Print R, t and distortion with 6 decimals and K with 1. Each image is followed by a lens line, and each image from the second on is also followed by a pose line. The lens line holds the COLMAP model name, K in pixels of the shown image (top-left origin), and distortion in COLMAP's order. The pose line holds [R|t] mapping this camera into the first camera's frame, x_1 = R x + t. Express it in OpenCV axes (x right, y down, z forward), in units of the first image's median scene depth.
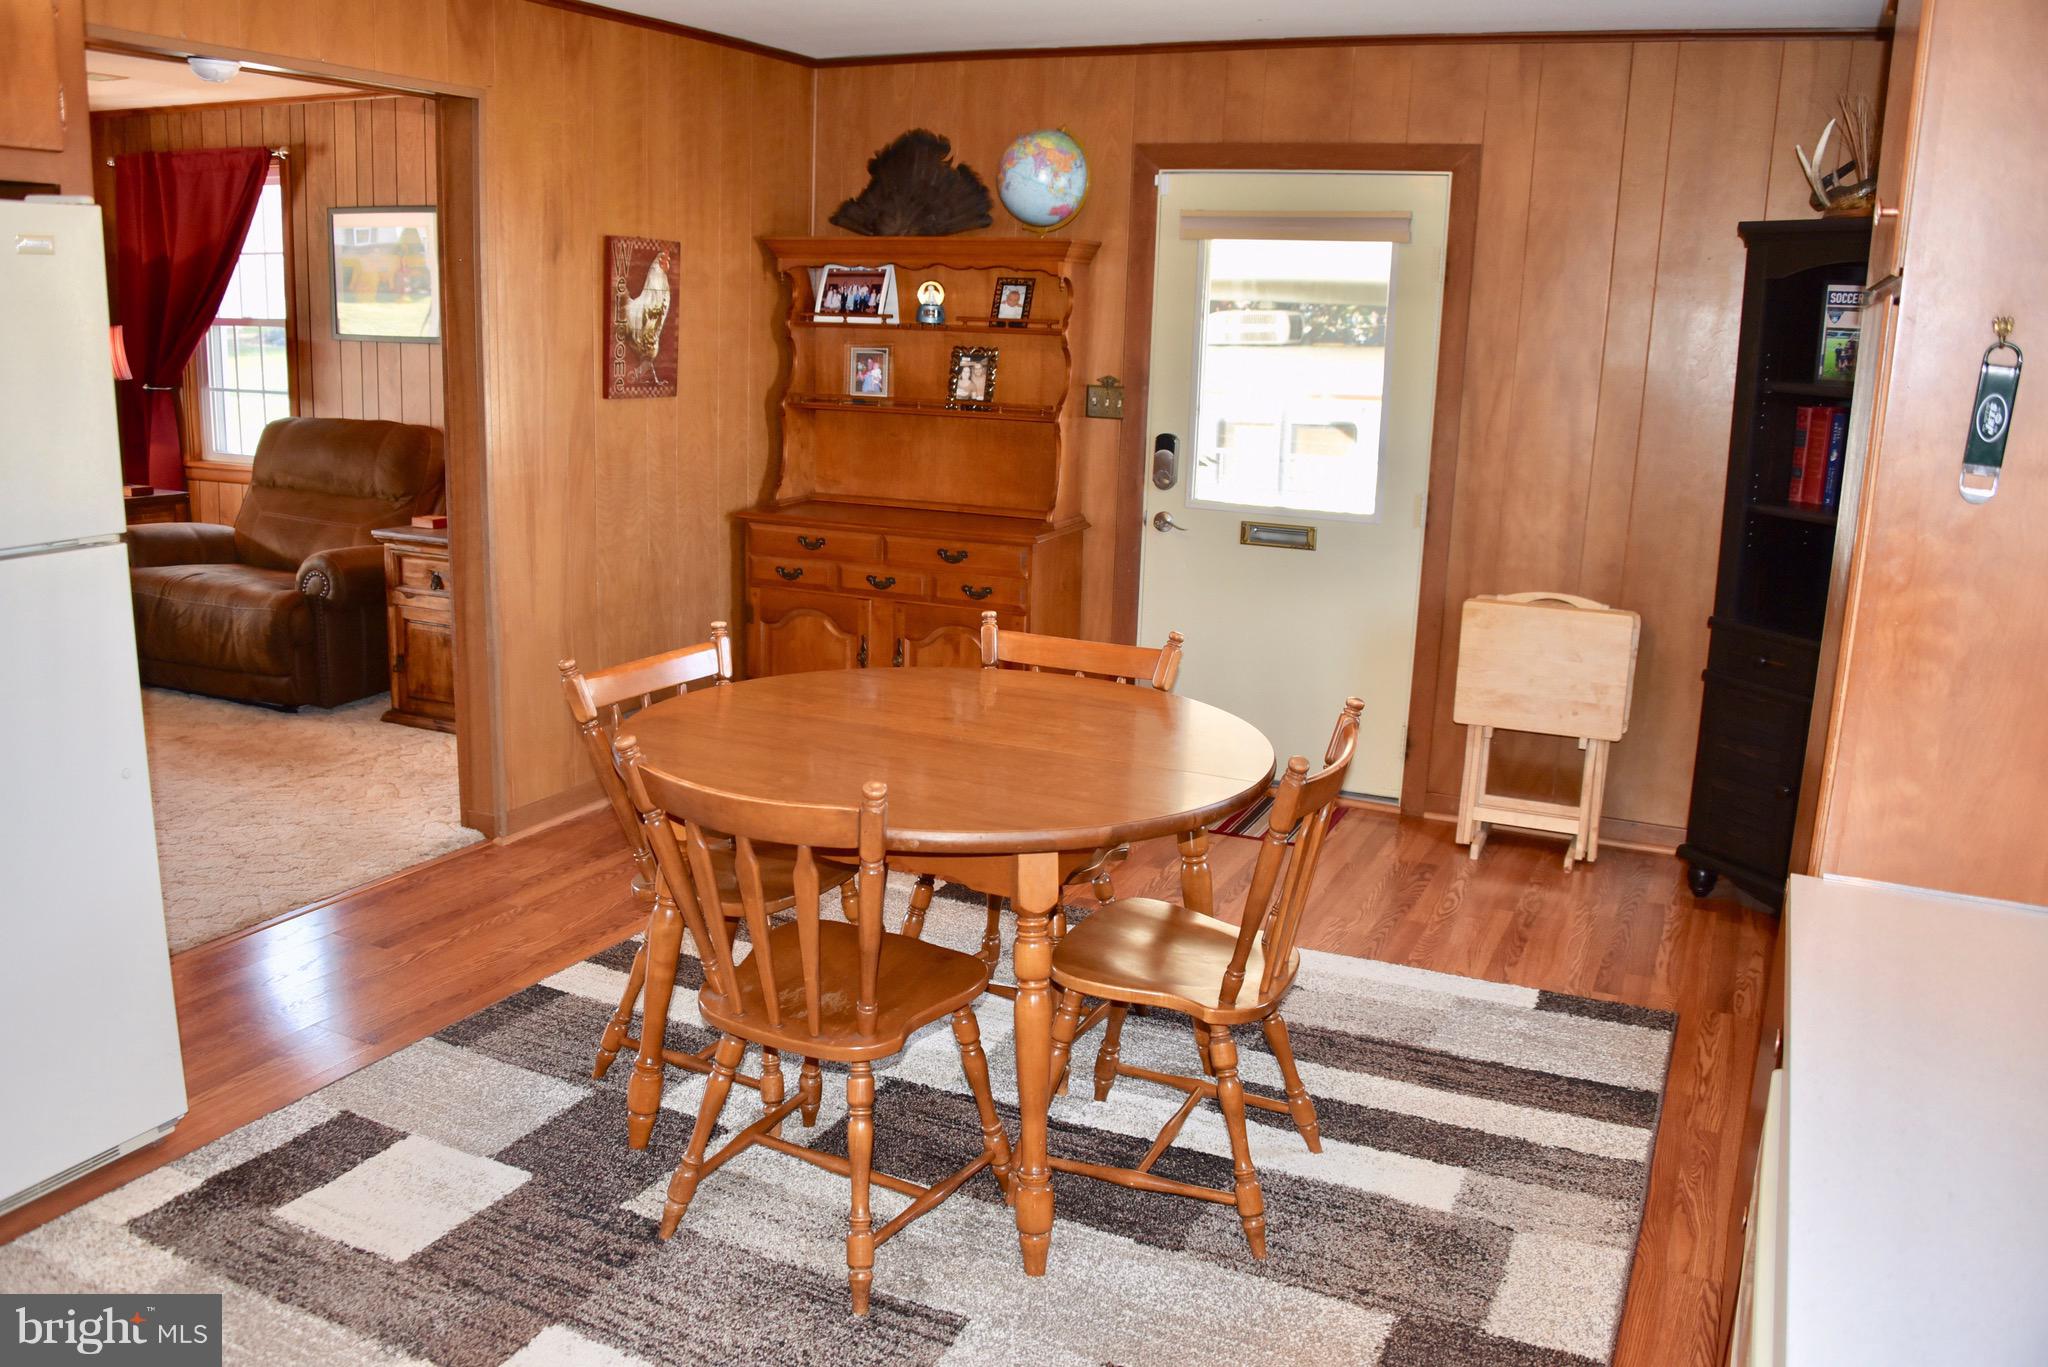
lens RADIAL K [[1638.7, 0, 1026.2], [0, 1638.7, 694.0], [0, 0, 1]] dist [-0.124561, 0.055489]
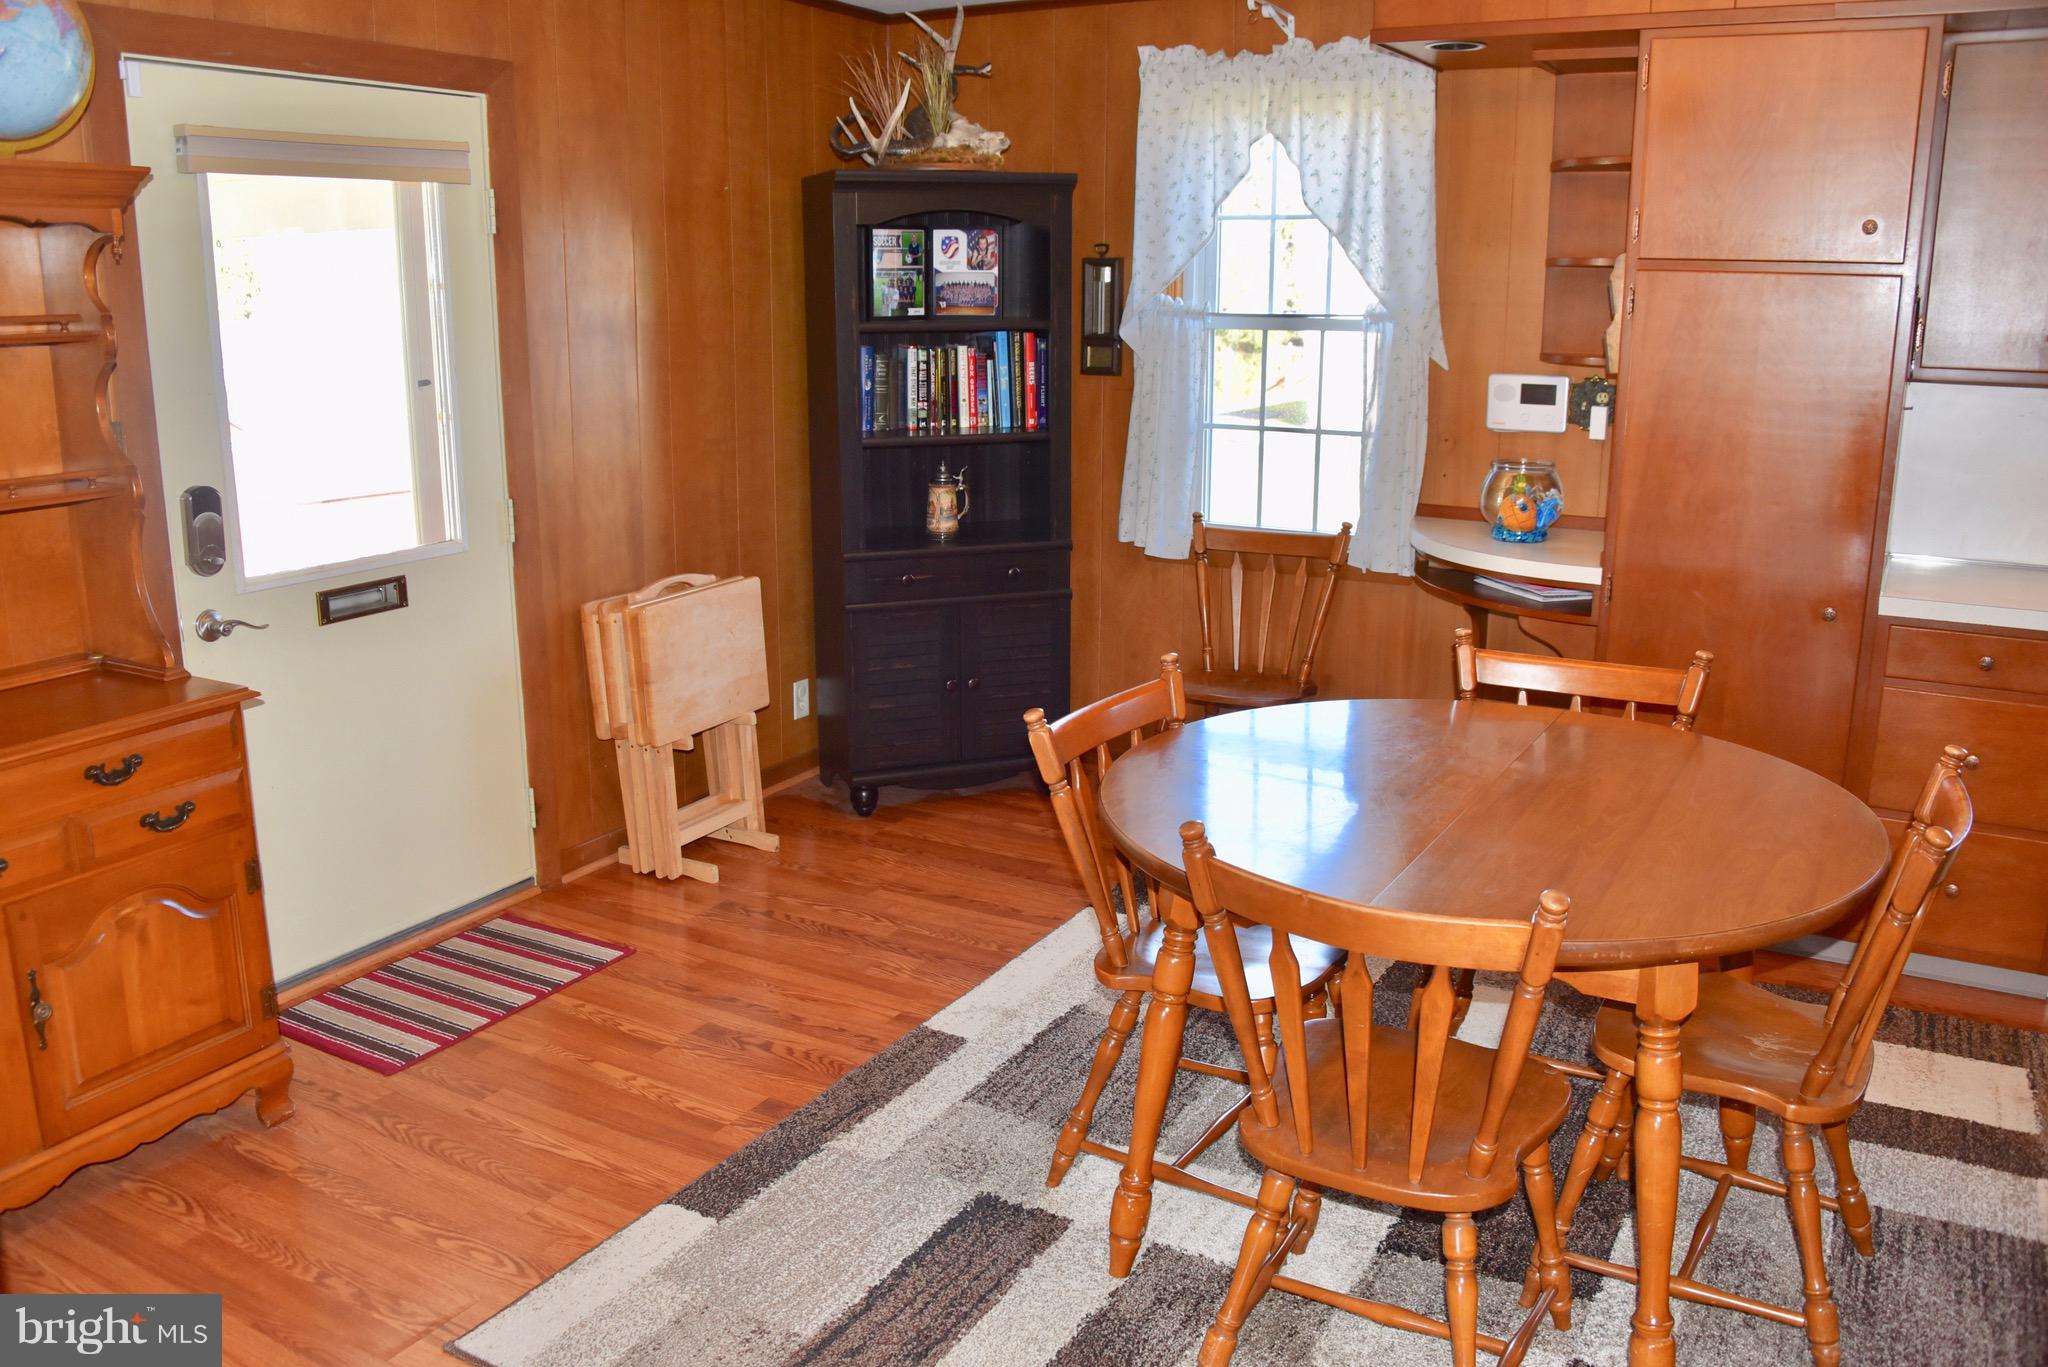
lens RADIAL K [[1638.7, 0, 1009.1], [0, 1638.7, 666.9], [0, 0, 1]] dist [-0.124561, 0.055489]
pose [[0.080787, -0.260133, 0.962187, -0.536424], [0.225369, 0.945110, 0.236594, -0.183390], [-0.970918, 0.197733, 0.134979, 0.689493]]
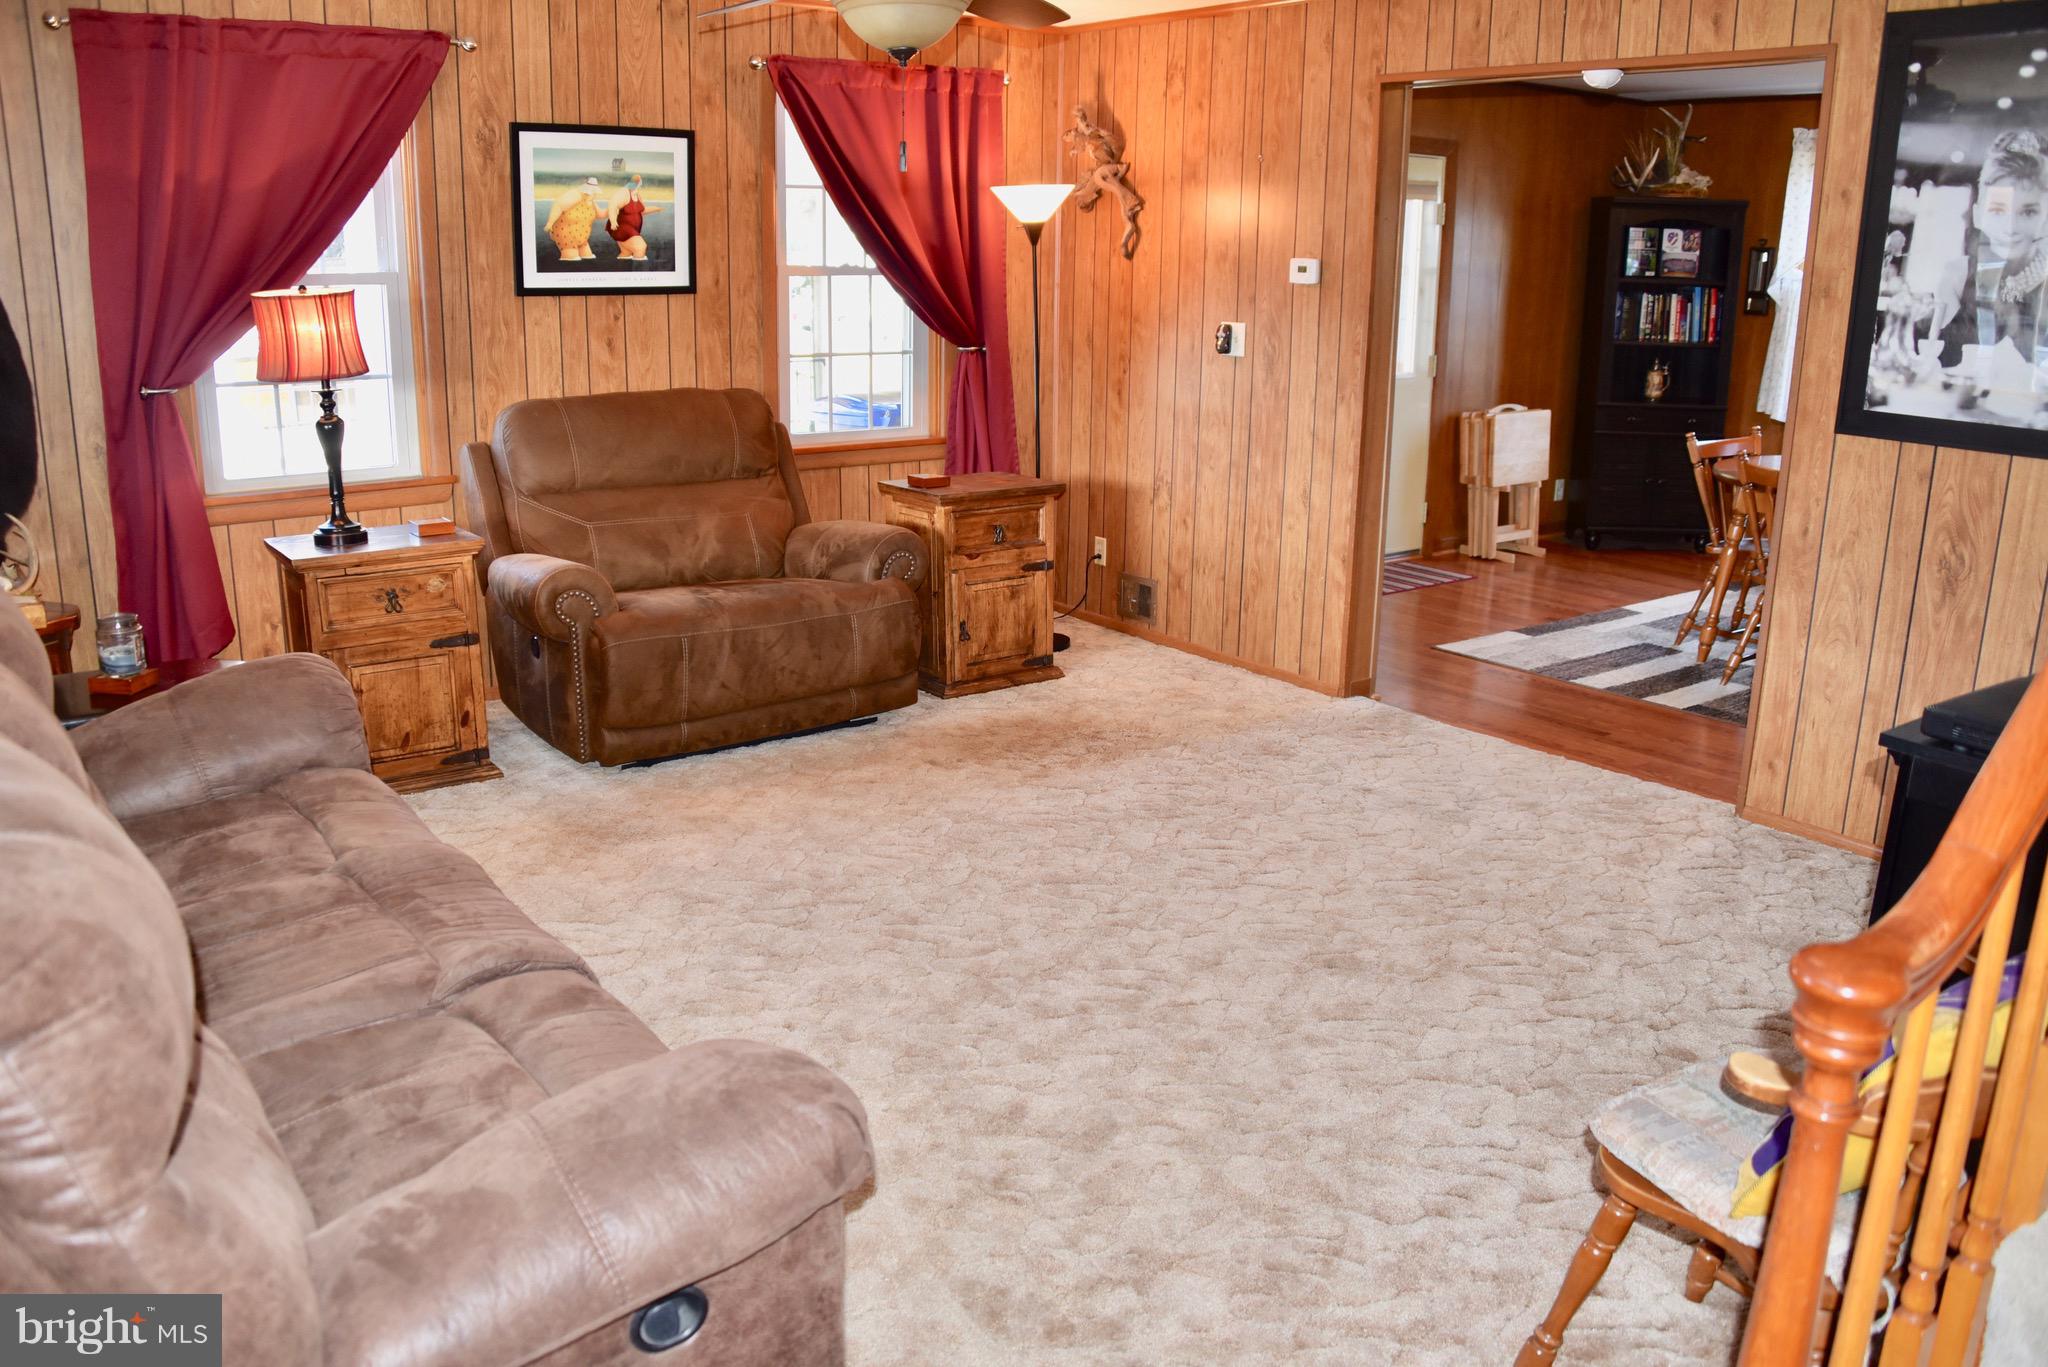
lens RADIAL K [[1638.7, 0, 1024.4], [0, 1638.7, 687.4], [0, 0, 1]] dist [-0.124561, 0.055489]
pose [[0.466953, -0.257766, 0.845879, -1.439074], [0.200341, 0.962537, 0.182720, -0.187051], [-0.861289, 0.084143, 0.501100, 0.587483]]
